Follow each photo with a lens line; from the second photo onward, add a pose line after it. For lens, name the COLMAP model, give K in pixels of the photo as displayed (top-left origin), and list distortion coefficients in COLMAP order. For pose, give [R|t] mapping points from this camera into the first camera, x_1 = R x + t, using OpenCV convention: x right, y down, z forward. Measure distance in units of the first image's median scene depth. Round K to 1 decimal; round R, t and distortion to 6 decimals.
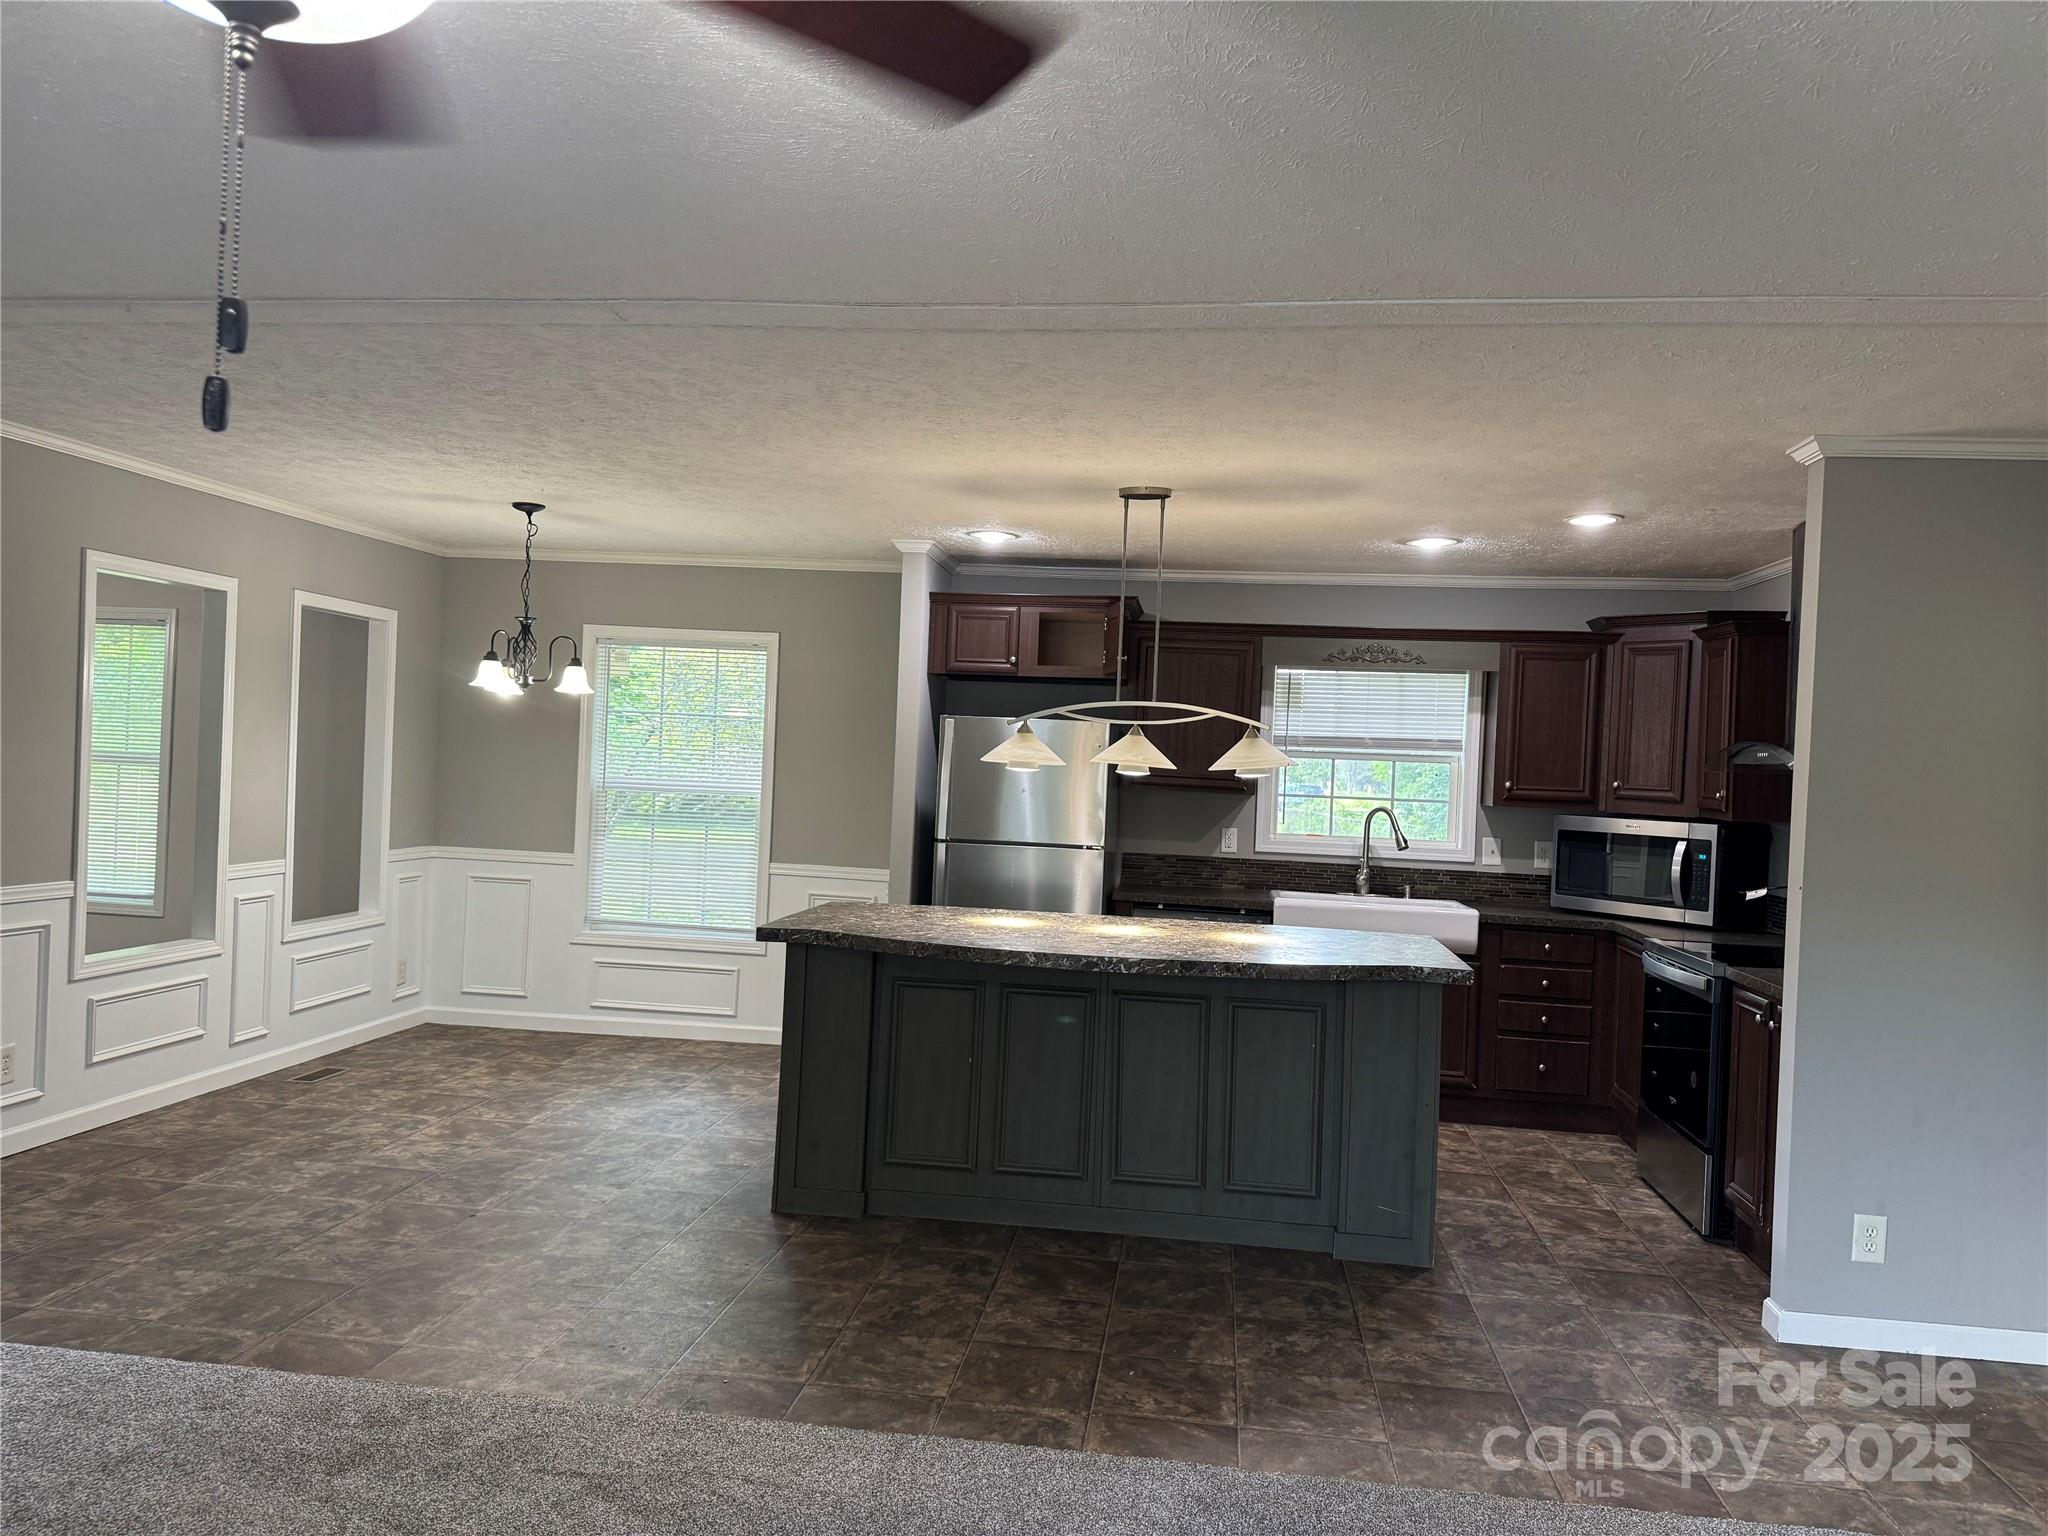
lens RADIAL K [[1445.7, 0, 1017.8], [0, 1445.7, 759.5], [0, 0, 1]] dist [0.040420, -0.040162]
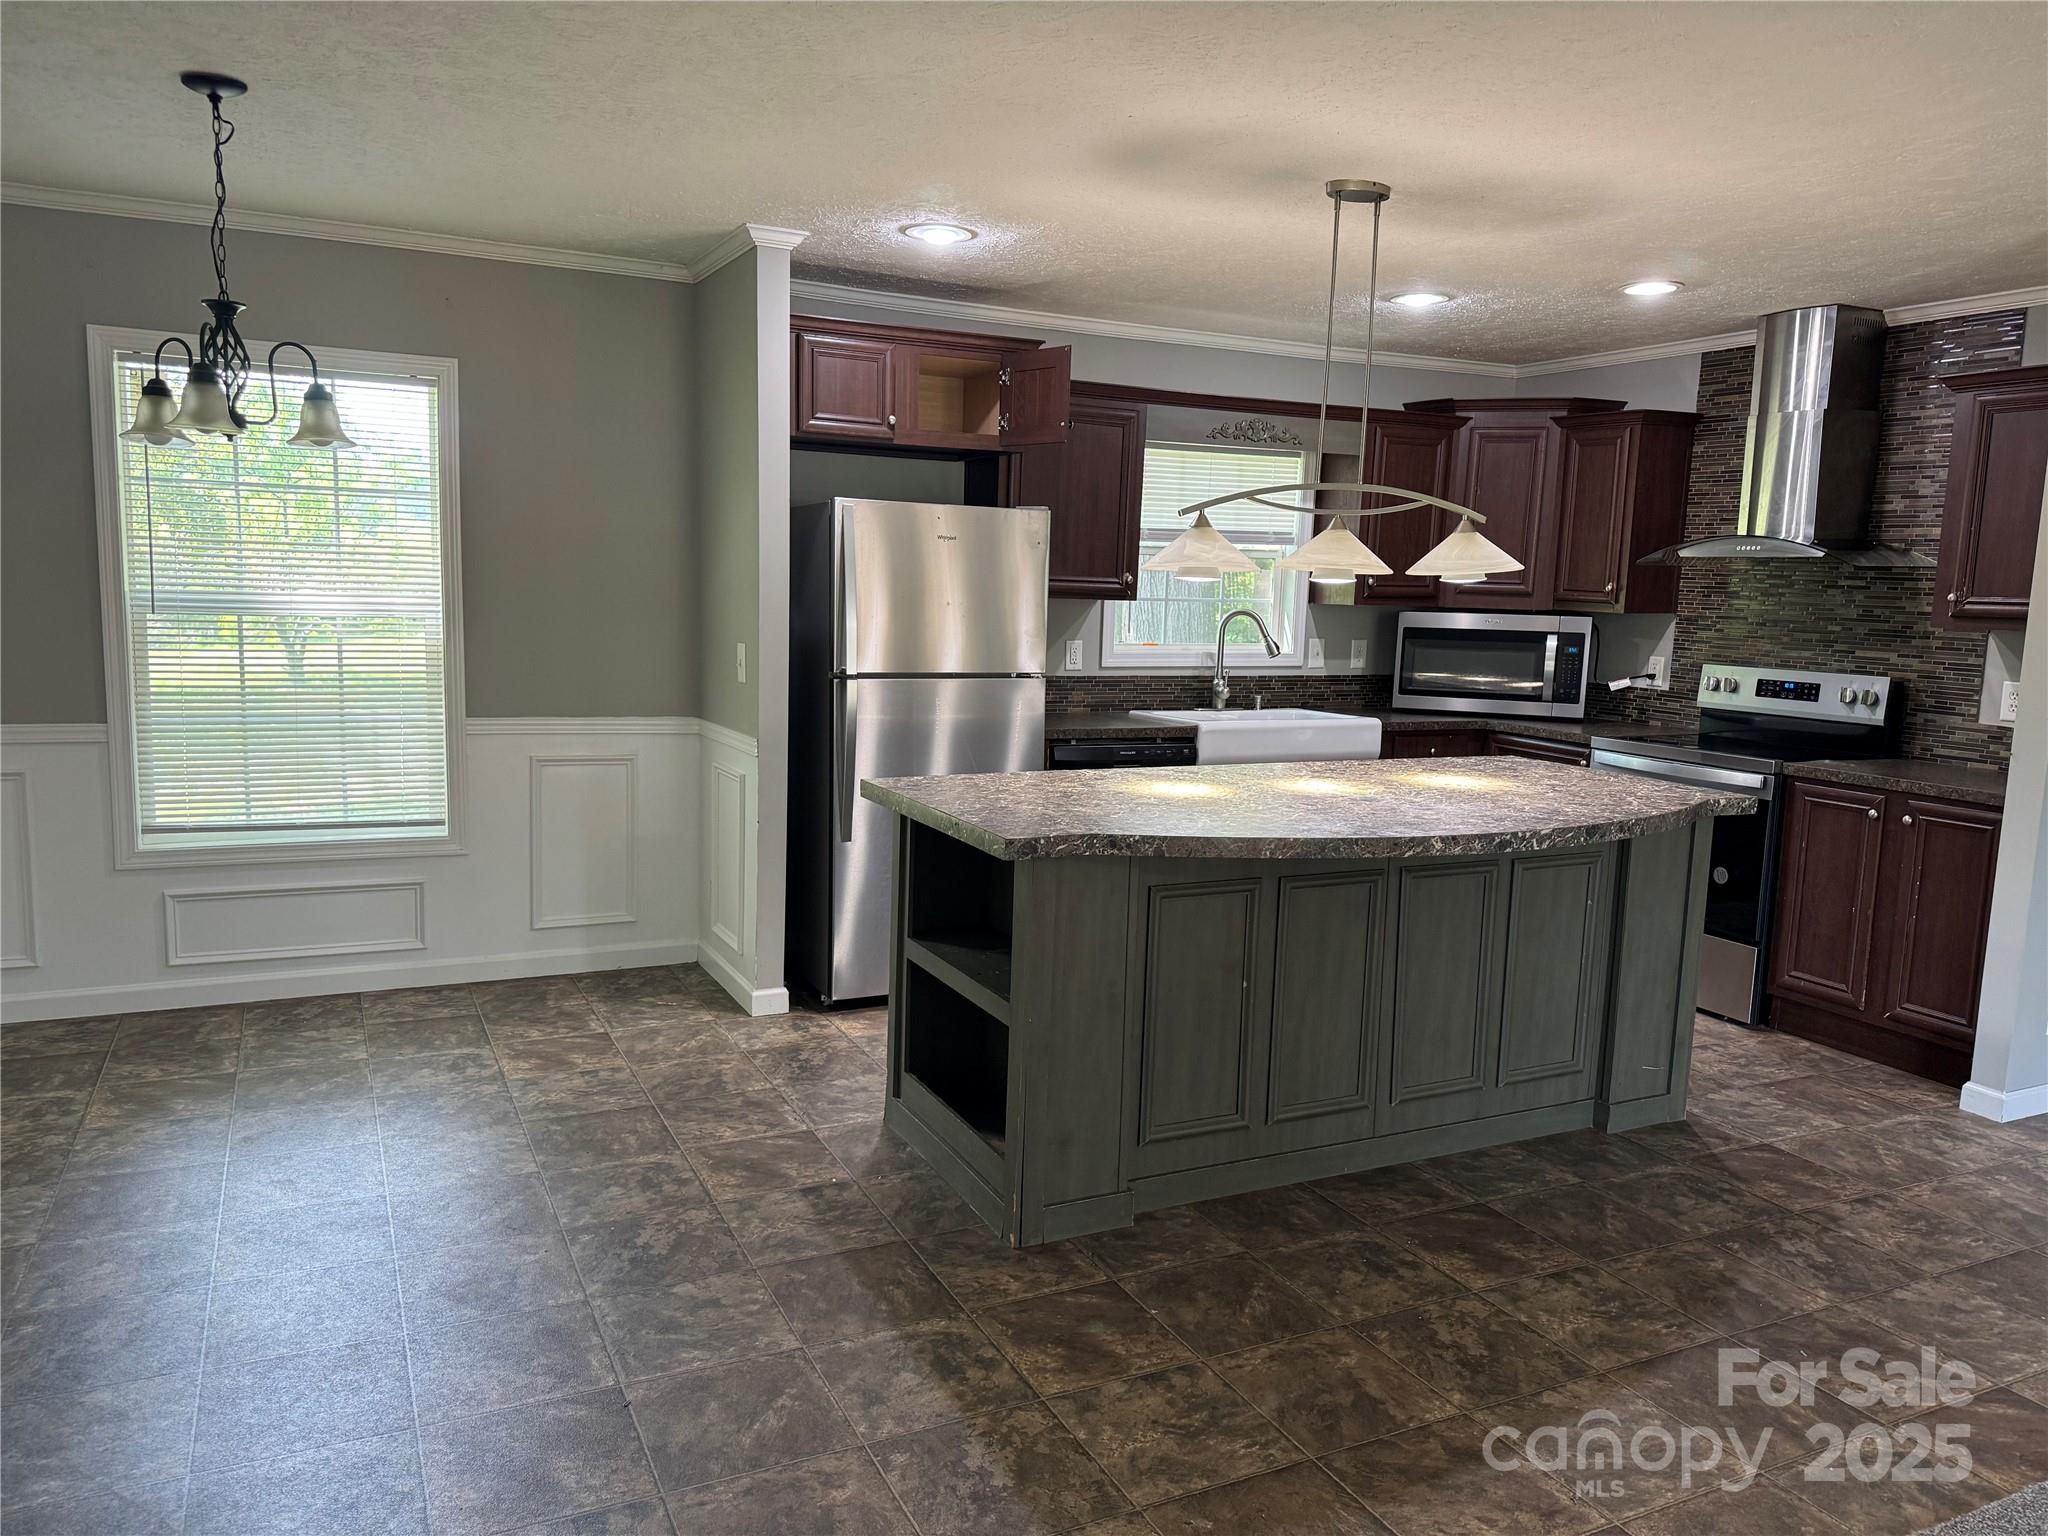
lens RADIAL K [[1445.7, 0, 1025.6], [0, 1445.7, 792.4], [0, 0, 1]] dist [0.040420, -0.040162]
pose [[0.834402, -0.098178, 0.542342, -0.400712], [0.004983, 0.985311, 0.170699, -0.009870], [-0.551135, -0.139729, 0.822634, 0.371293]]
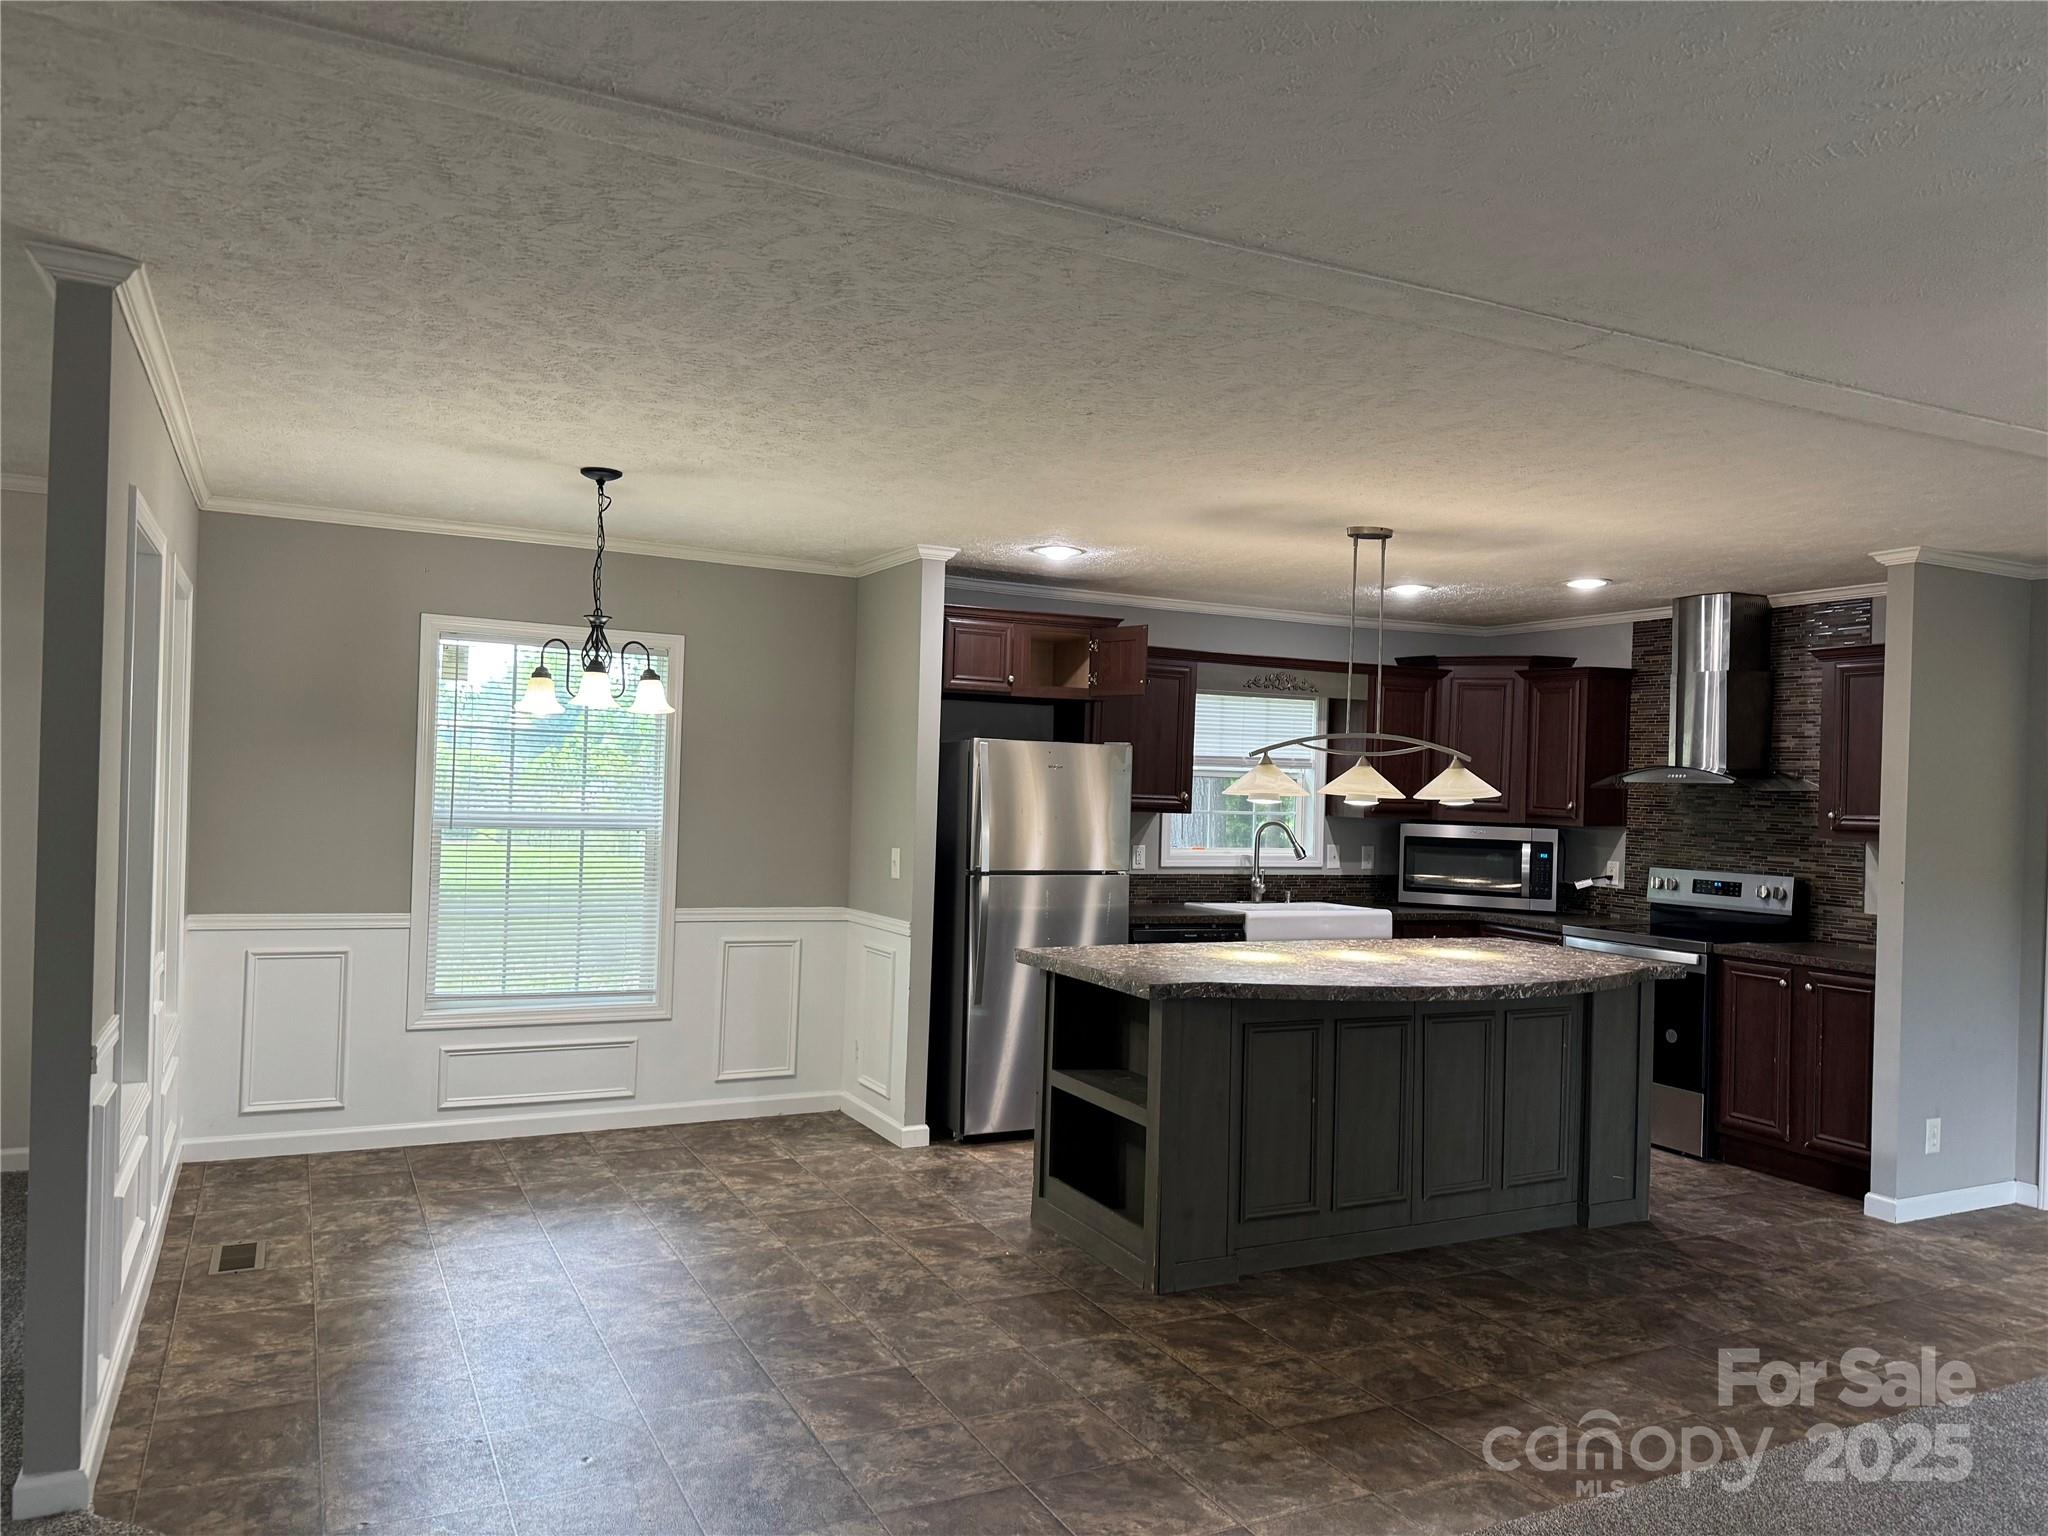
lens RADIAL K [[1445.7, 0, 1023.0], [0, 1445.7, 783.0], [0, 0, 1]] dist [0.040420, -0.040162]
pose [[0.828745, -0.016944, 0.559370, -0.585689], [0.004444, 0.999709, 0.023699, -0.026076], [-0.559609, -0.017154, 0.828579, 0.230025]]
